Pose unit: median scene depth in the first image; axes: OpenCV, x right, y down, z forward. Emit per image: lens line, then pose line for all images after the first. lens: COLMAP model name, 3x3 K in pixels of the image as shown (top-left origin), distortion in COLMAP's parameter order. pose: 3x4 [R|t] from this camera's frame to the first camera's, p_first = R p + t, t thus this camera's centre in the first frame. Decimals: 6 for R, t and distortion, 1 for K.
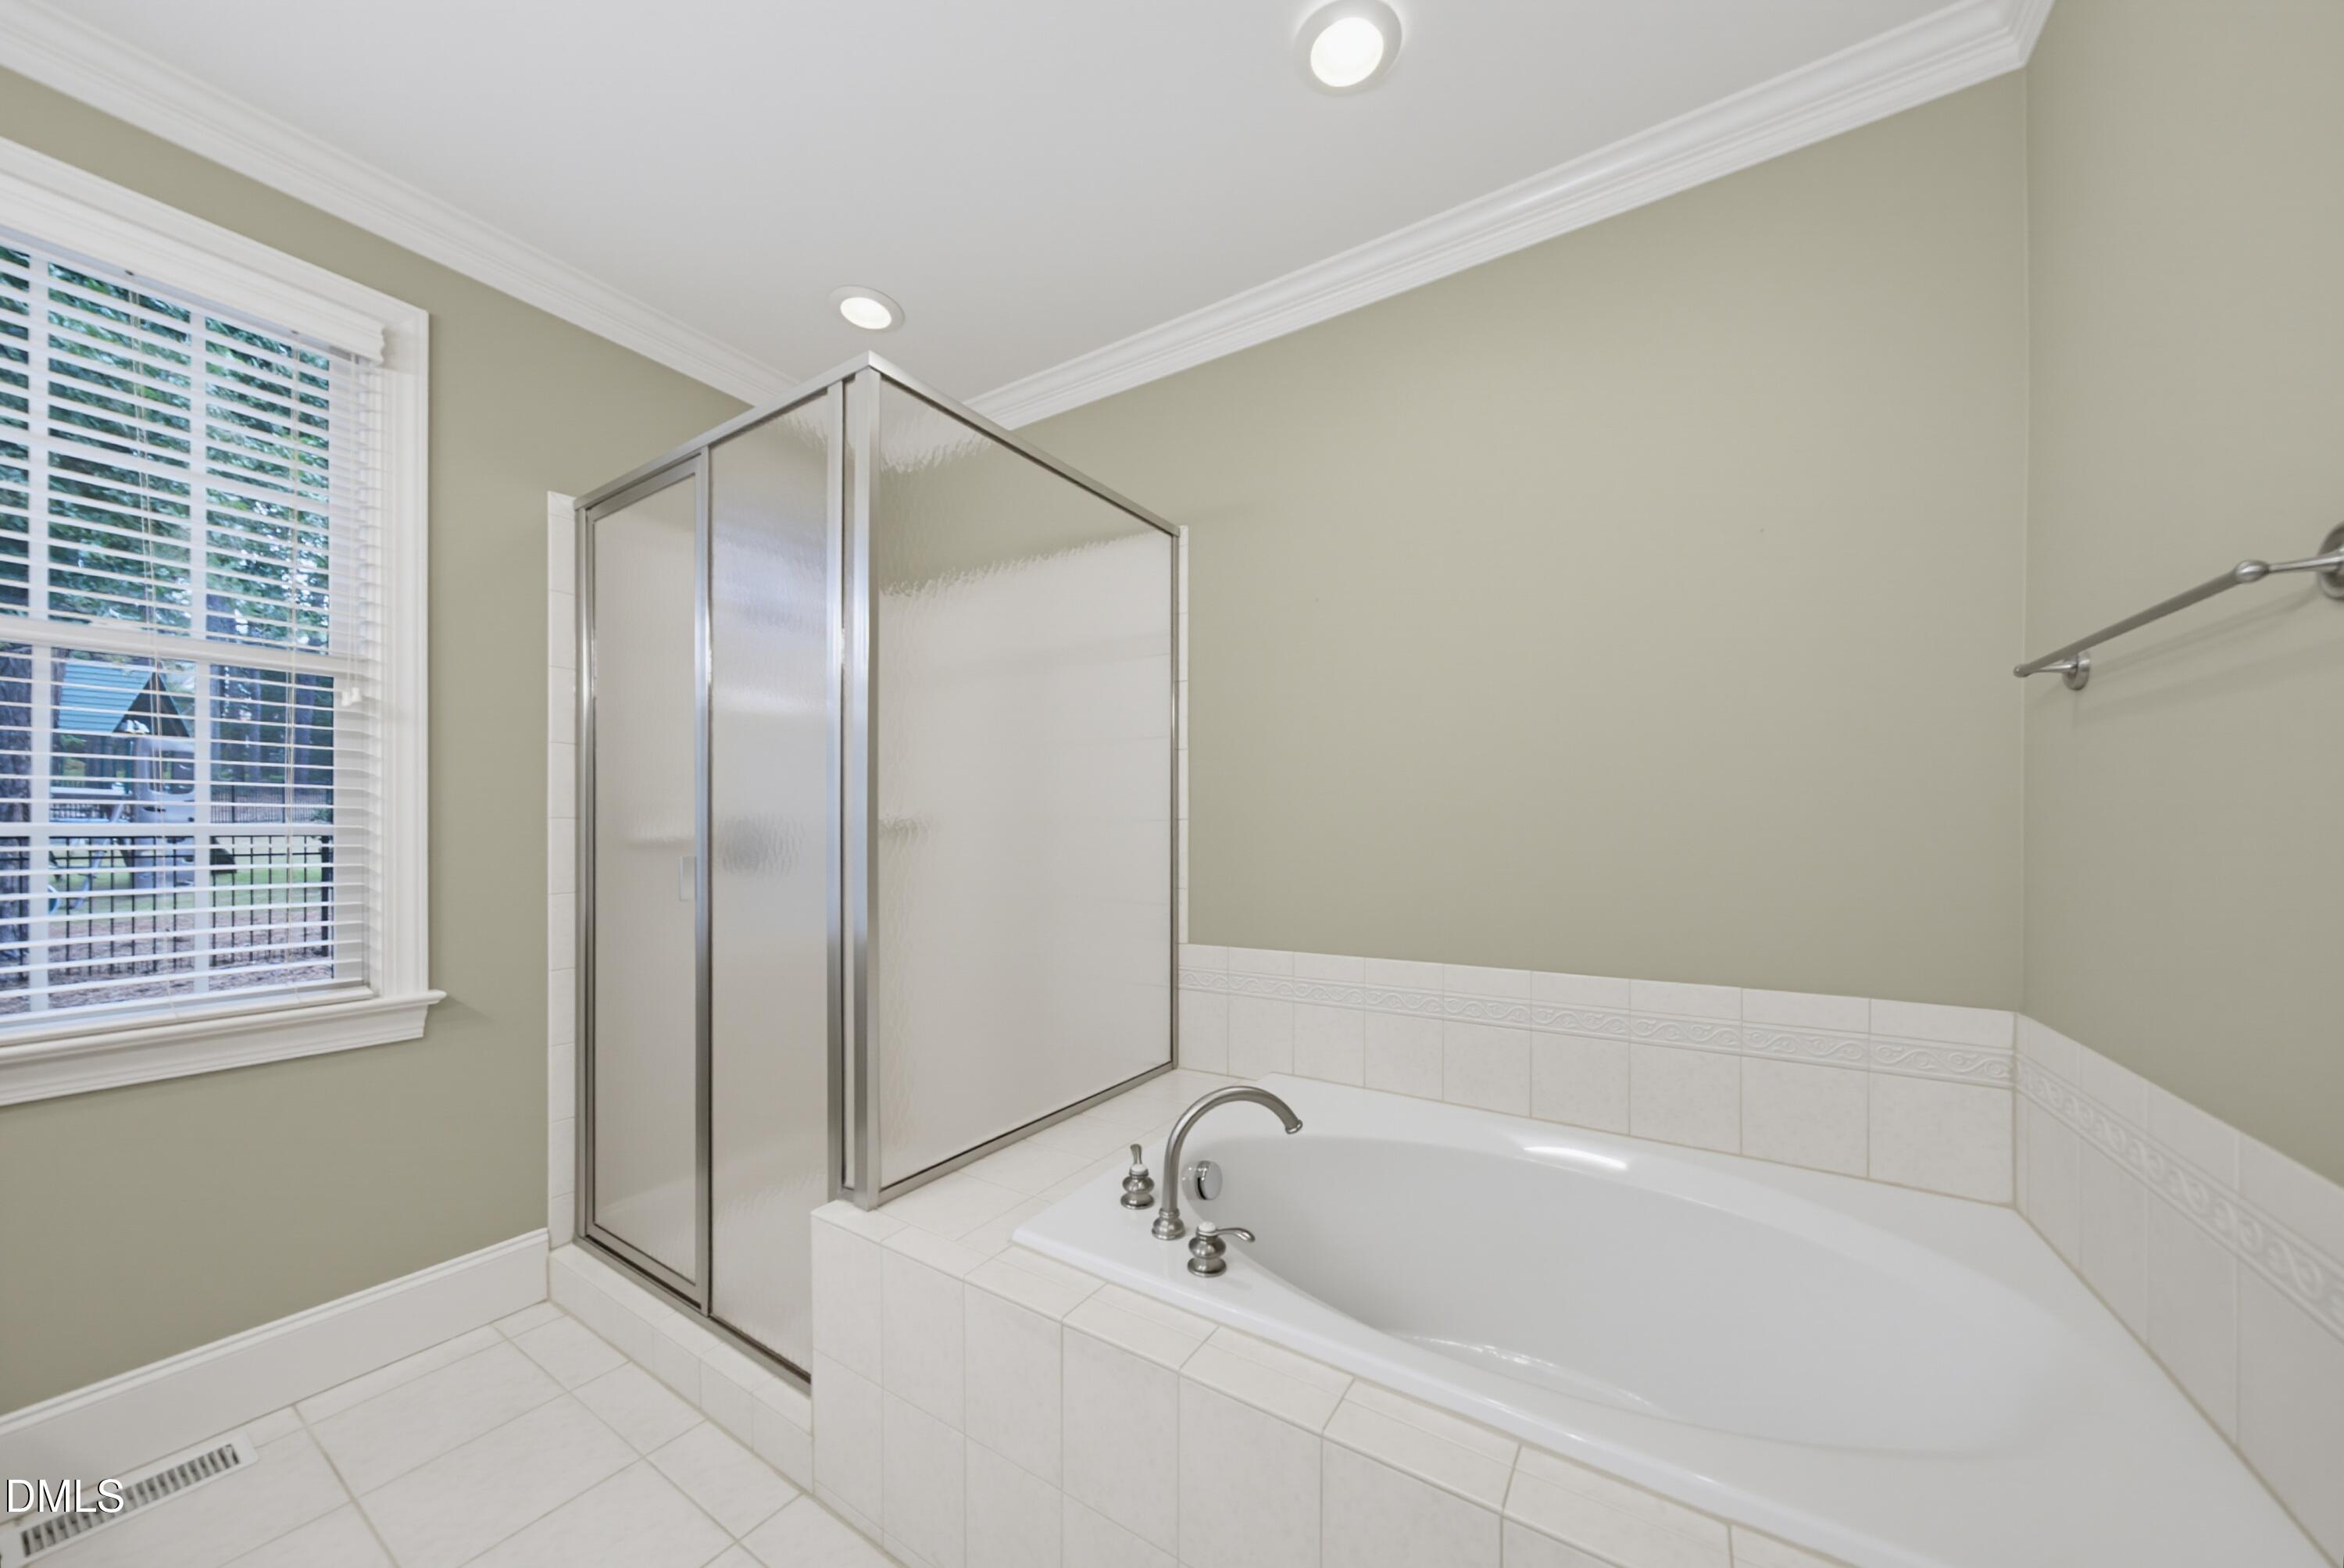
lens RADIAL K [[804.9, 0, 1163.7], [0, 804.9, 825.7], [0, 0, 1]] dist [-0.001362, 0.000061]
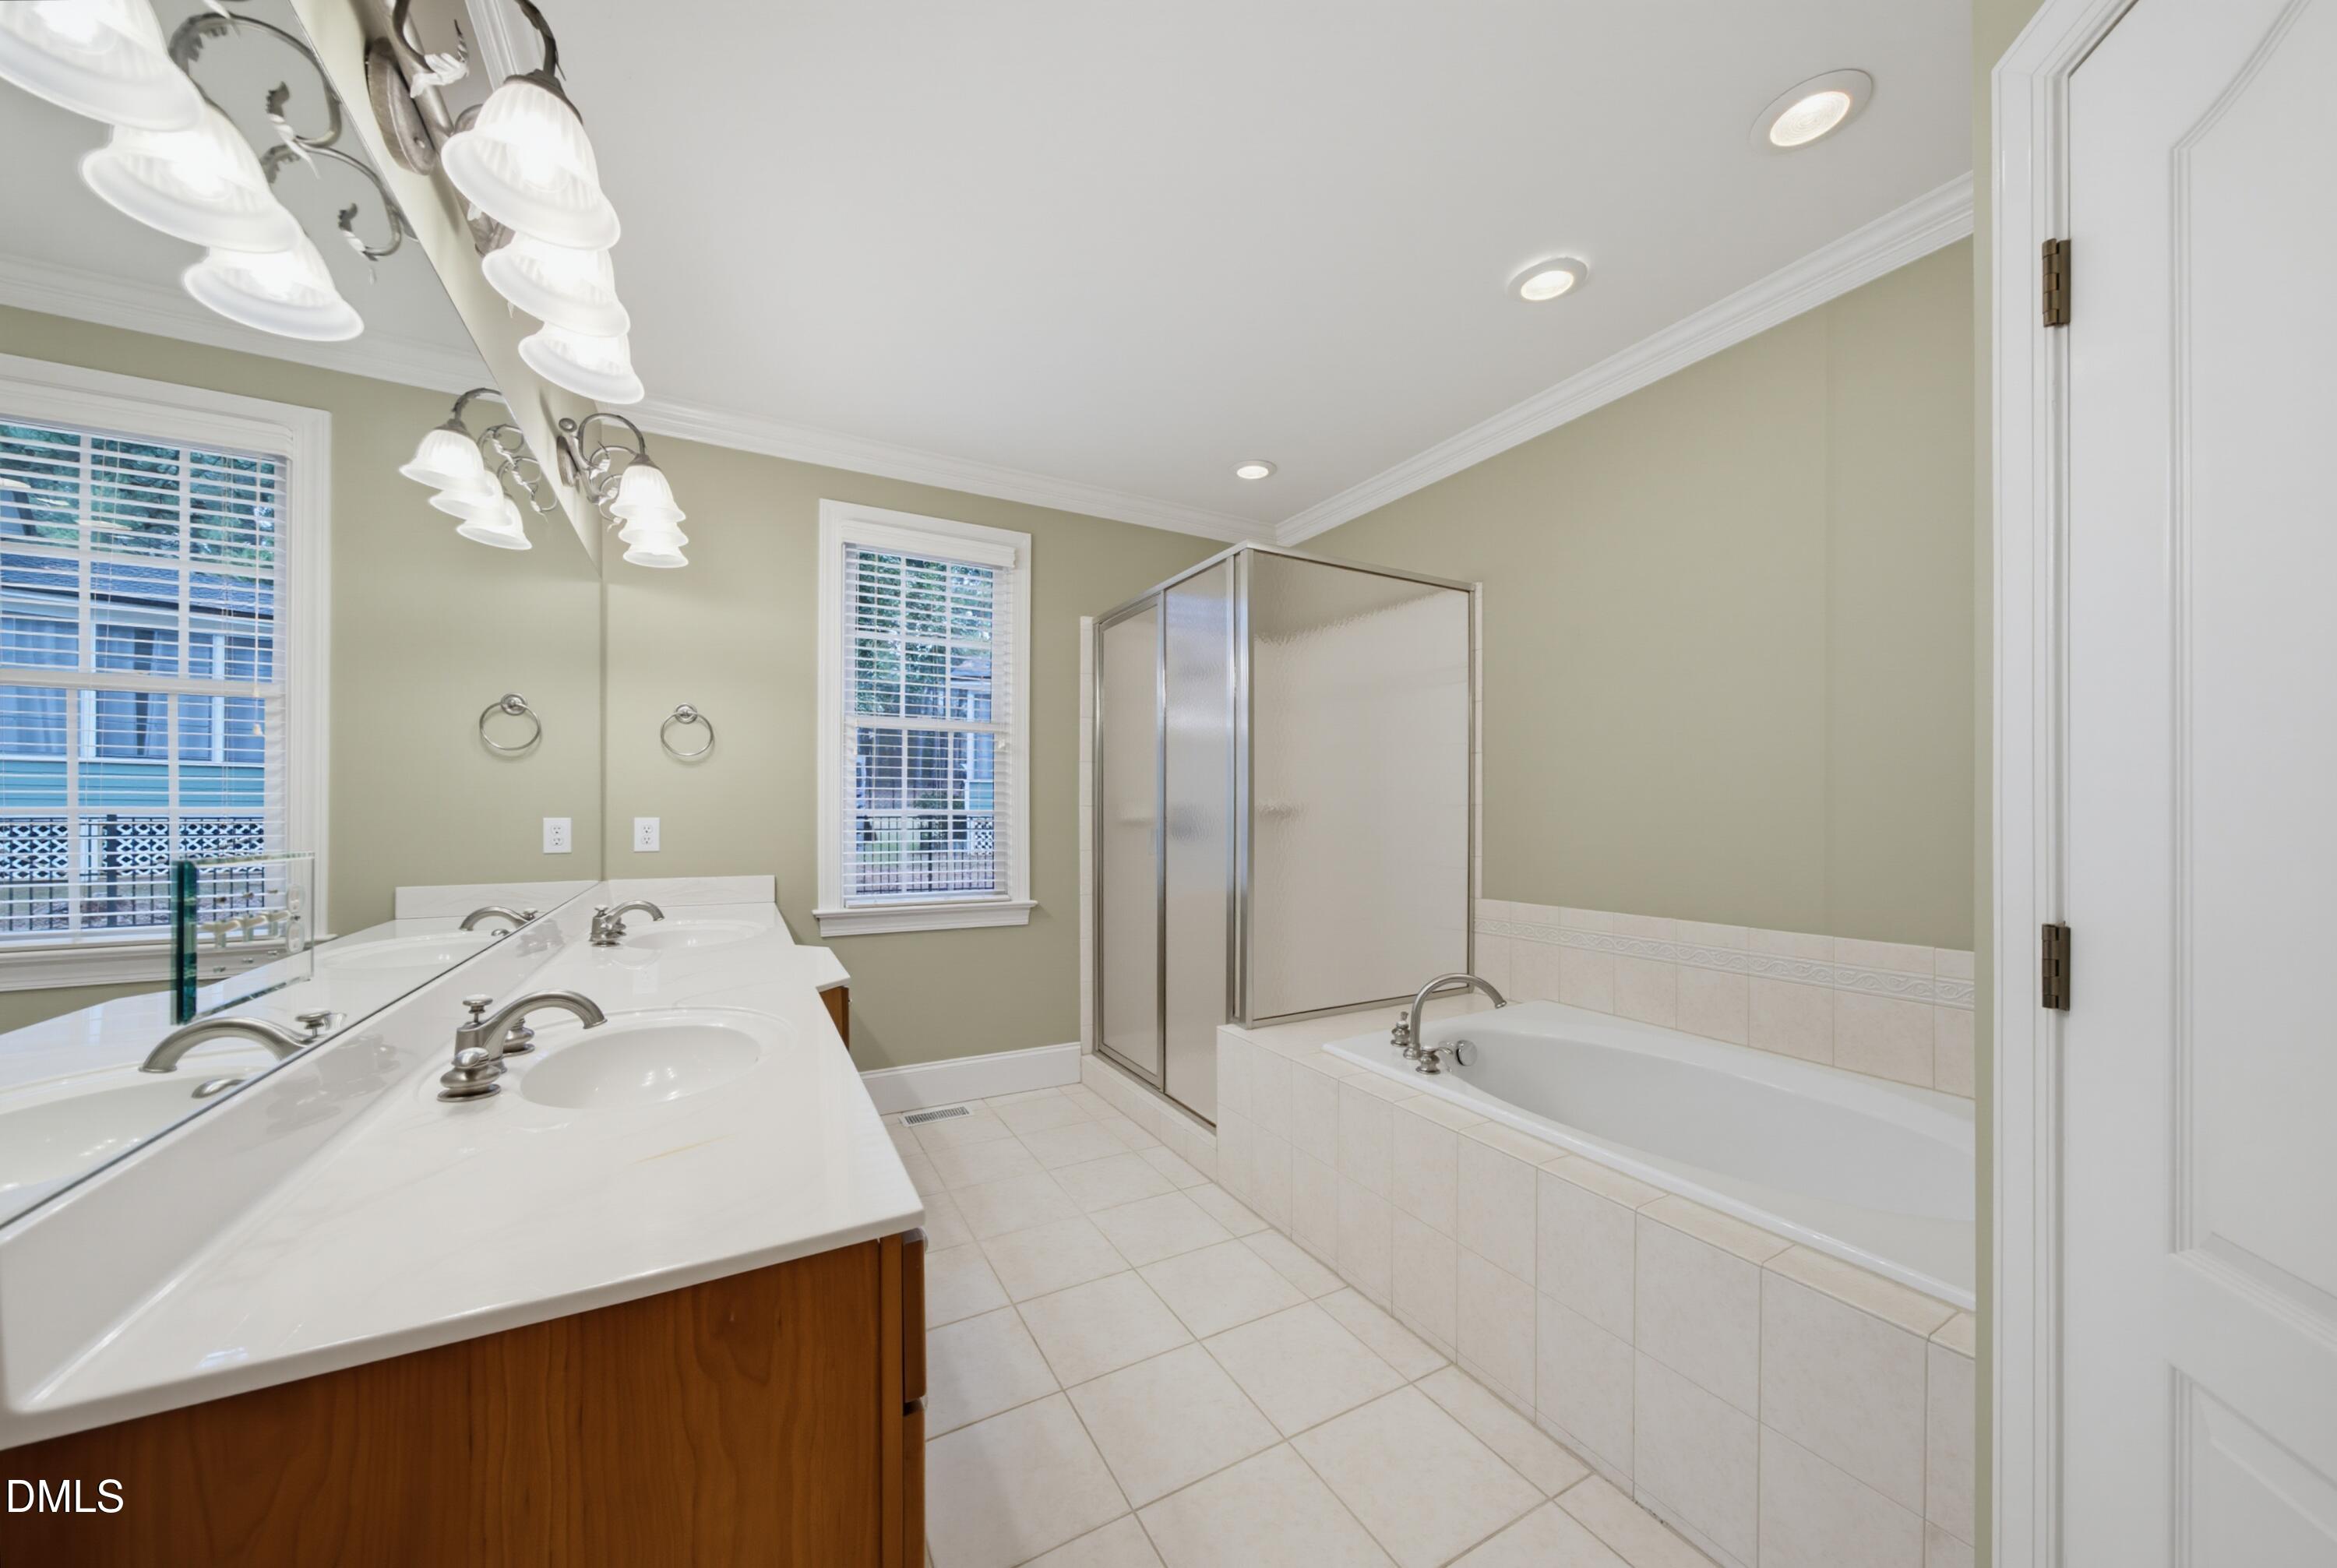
lens RADIAL K [[802.5, 0, 1160.2], [0, 802.5, 825.6], [0, 0, 1]] dist [-0.001362, 0.000061]
pose [[0.878108, 0.009533, -0.478367, 0.244459], [0.000227, 0.999793, 0.020340, -0.001785], [0.478462, -0.017969, 0.877924, -0.503275]]
